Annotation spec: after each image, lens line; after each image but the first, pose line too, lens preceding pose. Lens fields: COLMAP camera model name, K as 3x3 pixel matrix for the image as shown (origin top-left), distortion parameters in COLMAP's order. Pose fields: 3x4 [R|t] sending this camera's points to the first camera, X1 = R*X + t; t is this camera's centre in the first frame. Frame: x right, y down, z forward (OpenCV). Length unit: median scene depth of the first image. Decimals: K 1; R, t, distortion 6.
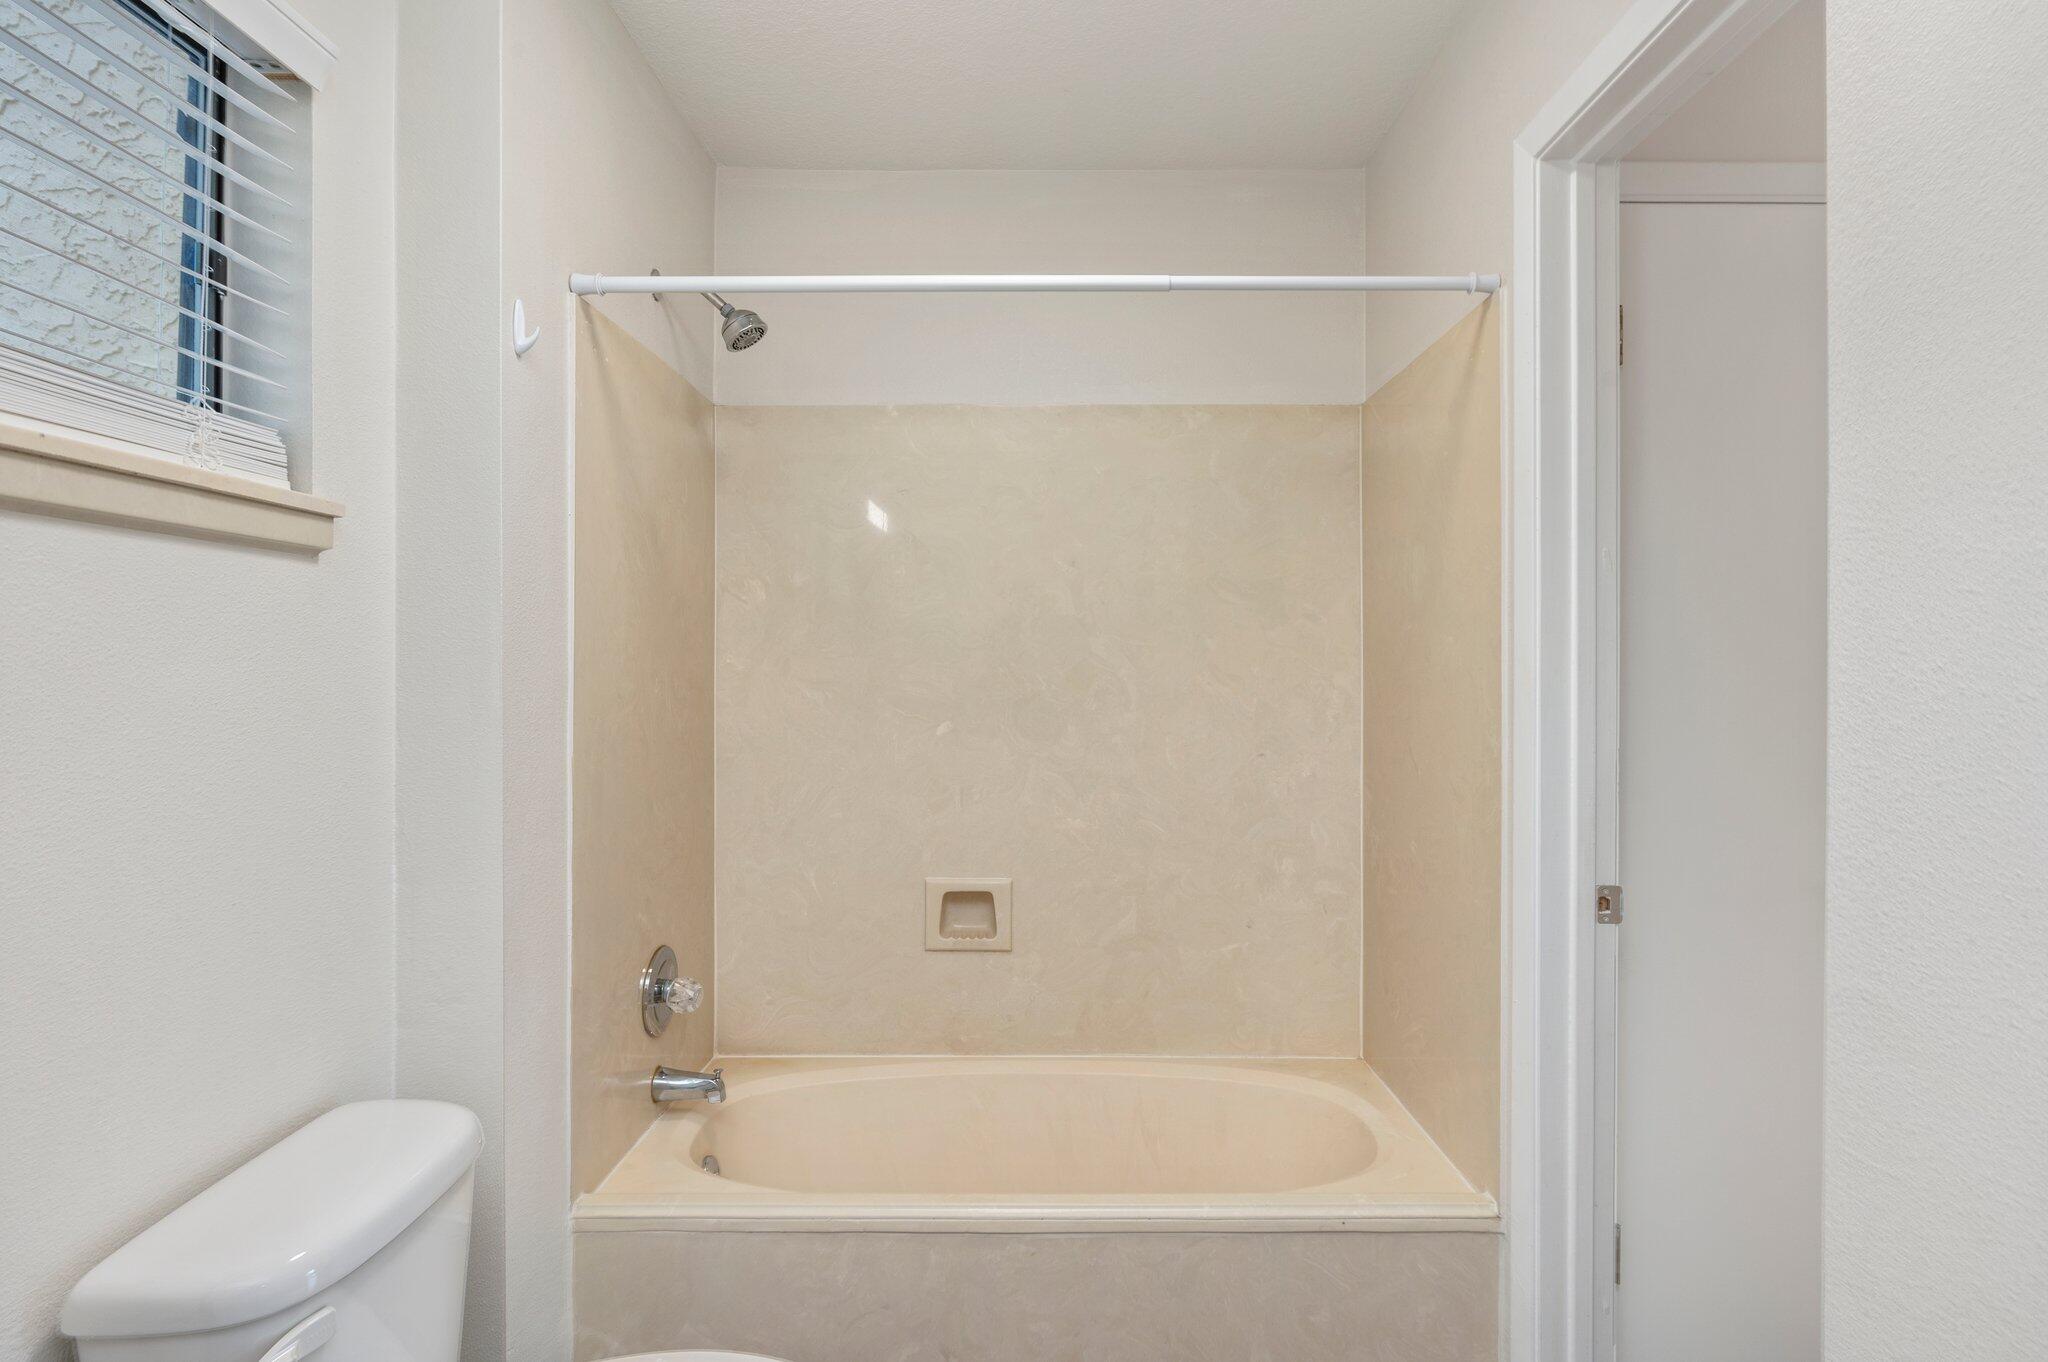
lens RADIAL K [[1065.9, 0, 1025.5], [0, 1065.9, 676.9], [0, 0, 1]] dist [-0.000243, -0.000030]
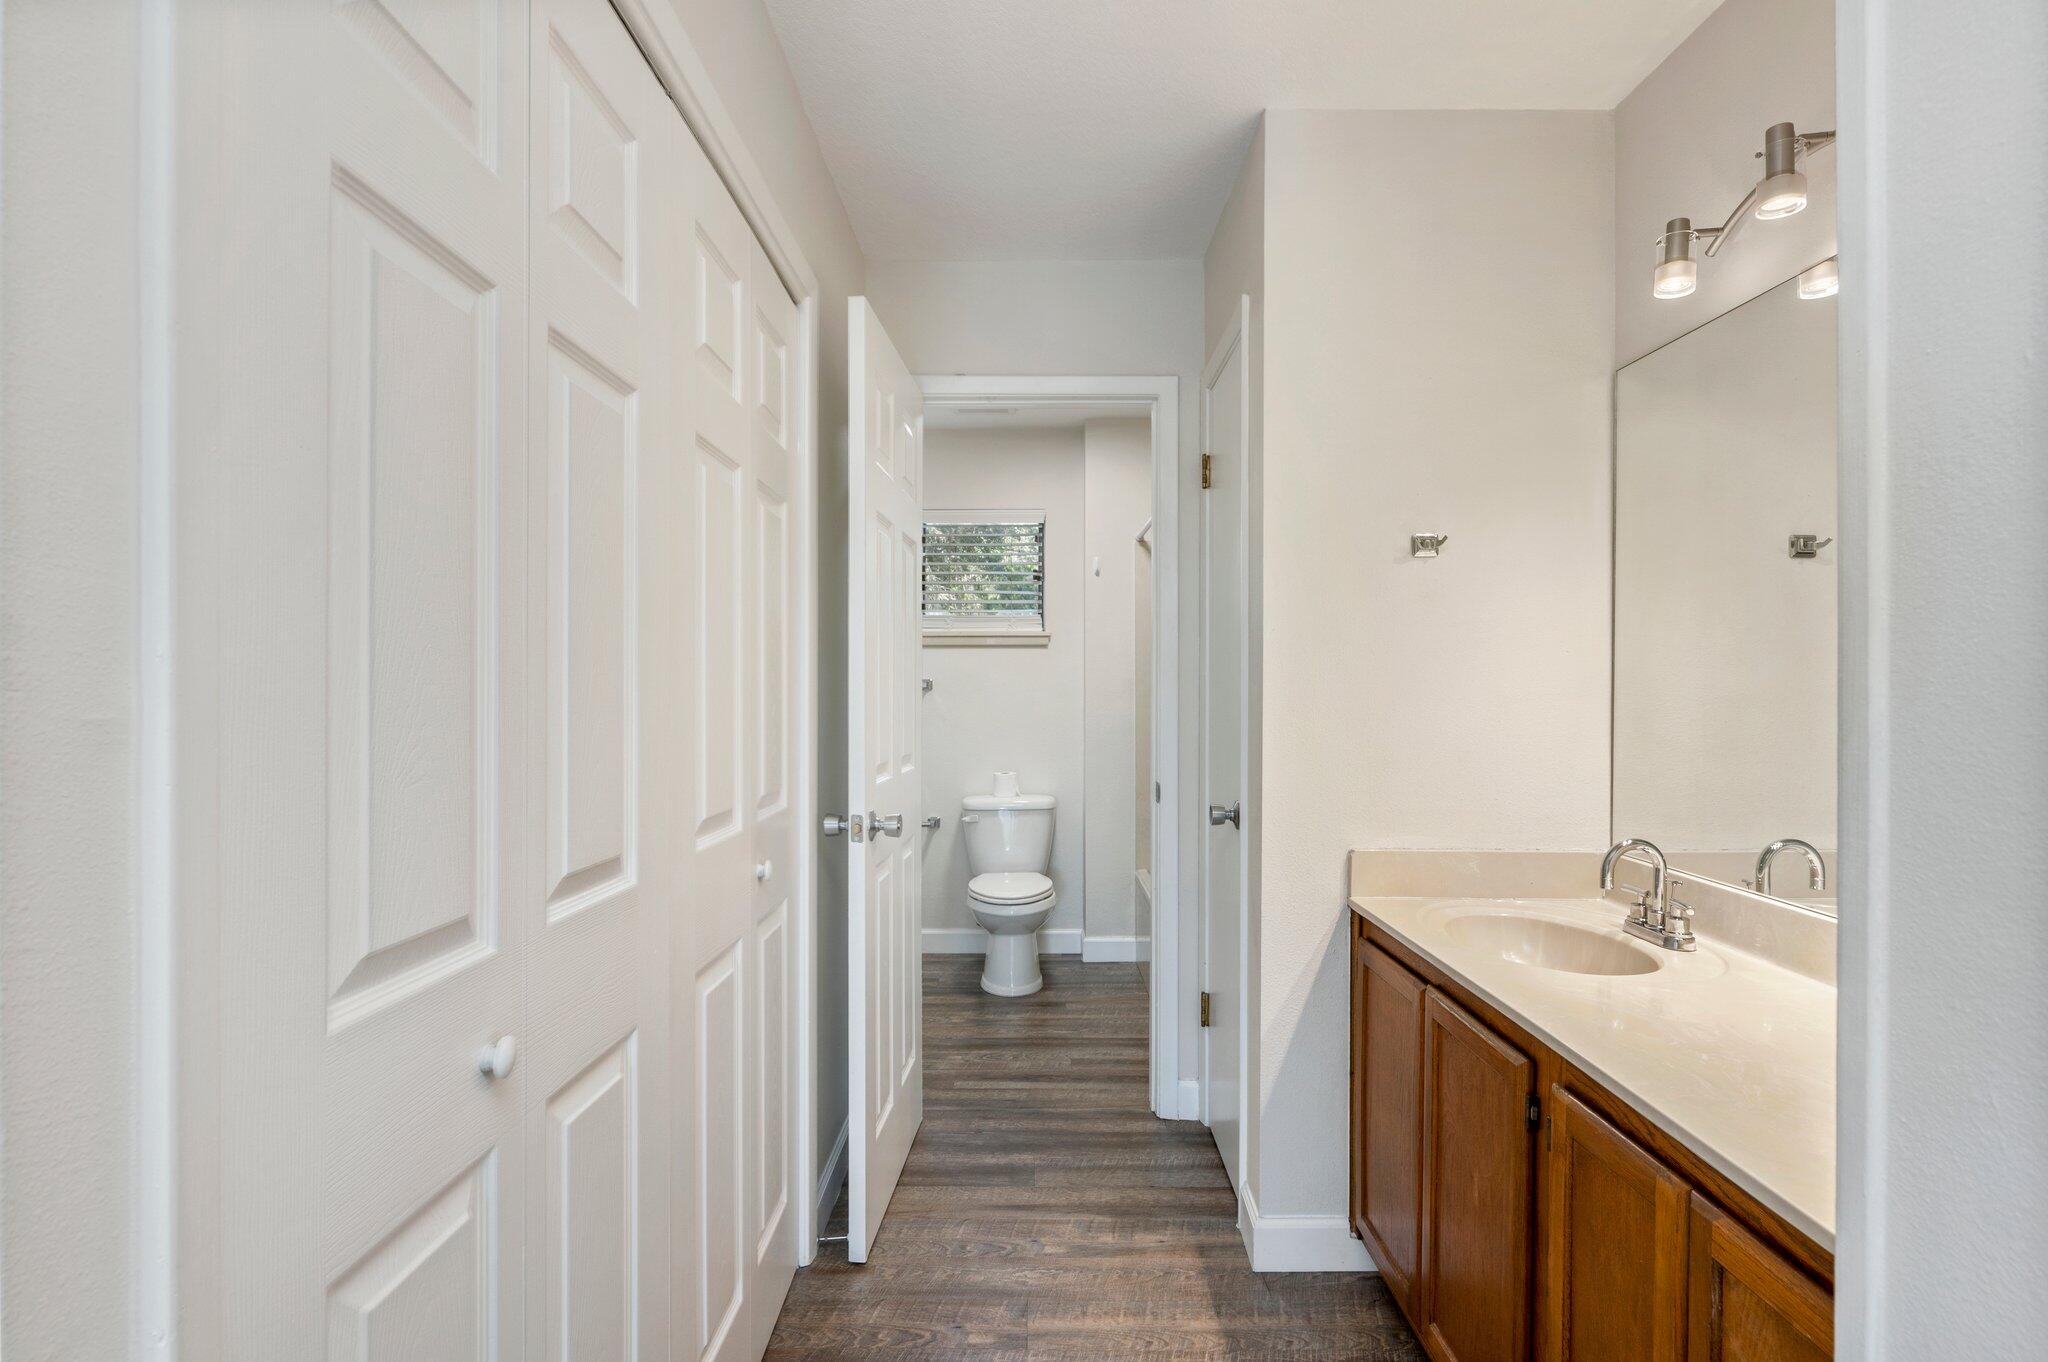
lens RADIAL K [[1019.9, 0, 1025.2], [0, 1019.9, 688.4], [0, 0, 1]] dist [-0.007231, -0.000242]
pose [[0.003586, 0.001443, -0.999993, 3.182844], [-0.003169, 0.999994, 0.001431, 0.036570], [0.999989, 0.003164, 0.003591, 0.906791]]
